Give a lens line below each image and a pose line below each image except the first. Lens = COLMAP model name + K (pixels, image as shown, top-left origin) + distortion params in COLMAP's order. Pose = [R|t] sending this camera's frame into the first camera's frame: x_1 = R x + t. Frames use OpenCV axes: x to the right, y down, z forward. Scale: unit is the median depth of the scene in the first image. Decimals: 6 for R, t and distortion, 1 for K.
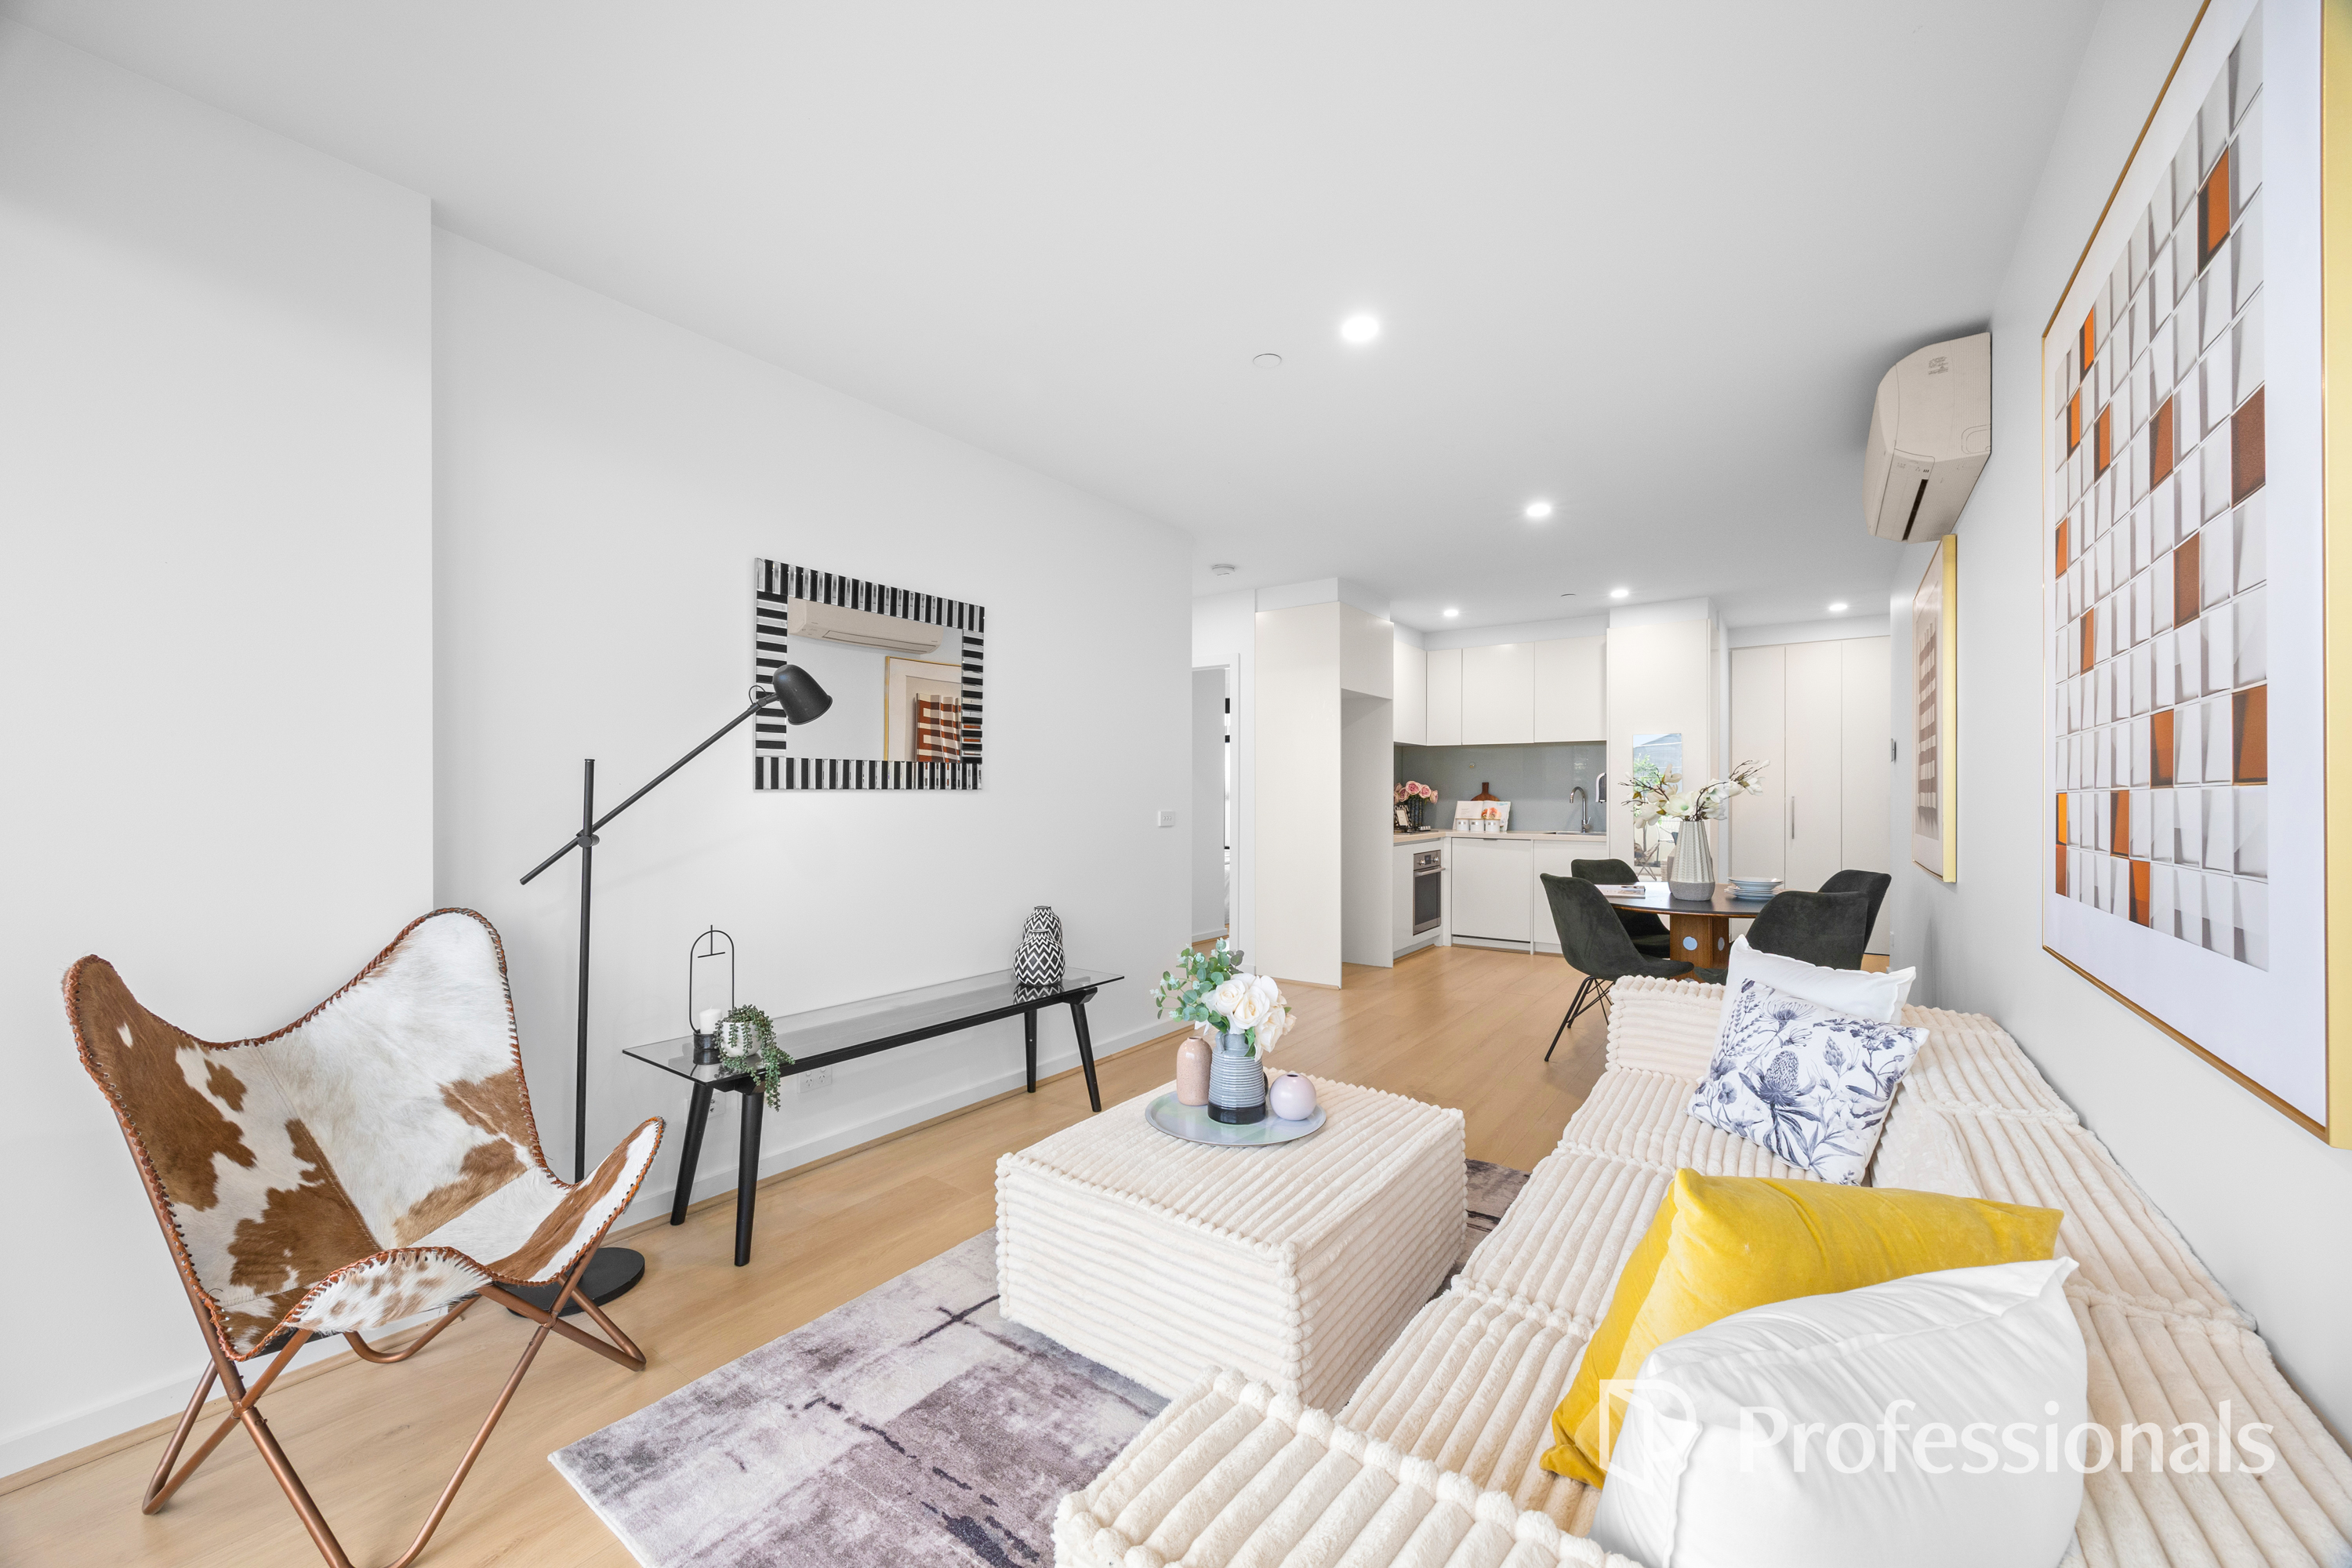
lens RADIAL K [[923.5, 0, 1169.0], [0, 923.5, 791.7], [0, 0, 1]] dist [-0.004533, 0.000542]
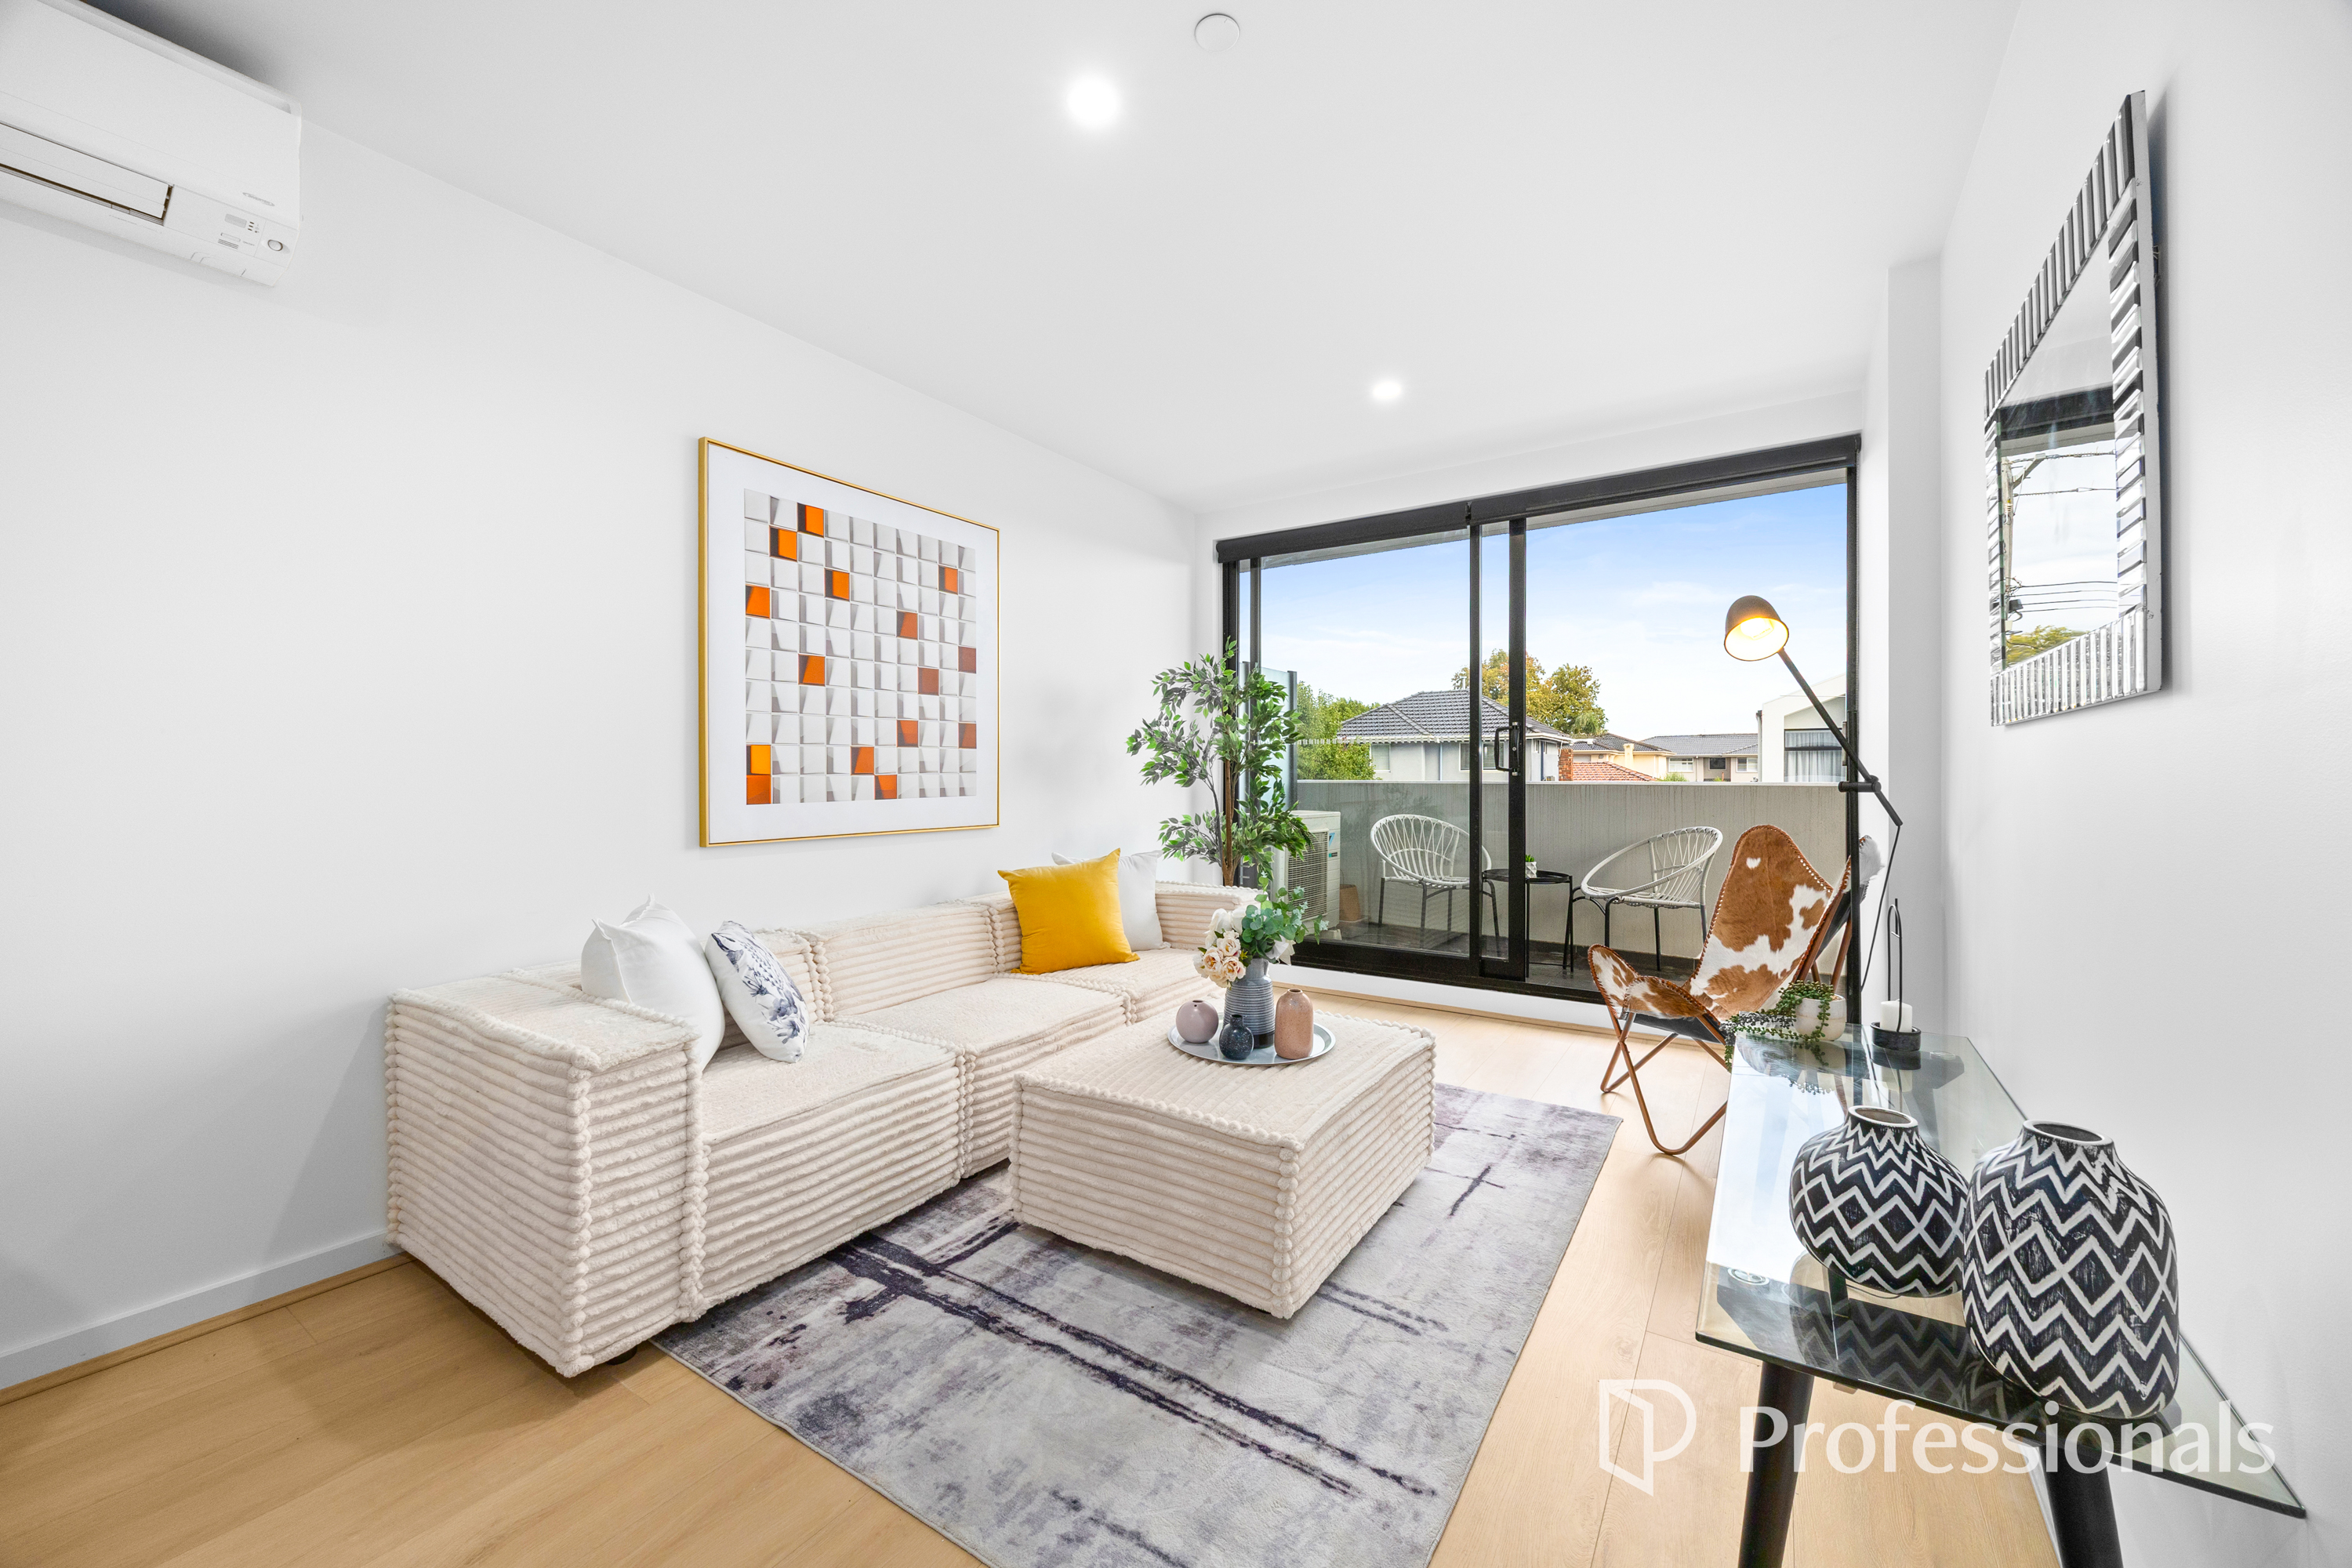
lens RADIAL K [[923.5, 0, 1178.0], [0, 923.5, 773.4], [0, 0, 1]] dist [-0.004533, 0.000542]
pose [[-0.998851, -0.004557, -0.047712, 0.067229], [-0.004557, 0.999990, -0.000097, 0.013923], [0.047712, 0.000121, -0.998861, 0.672081]]
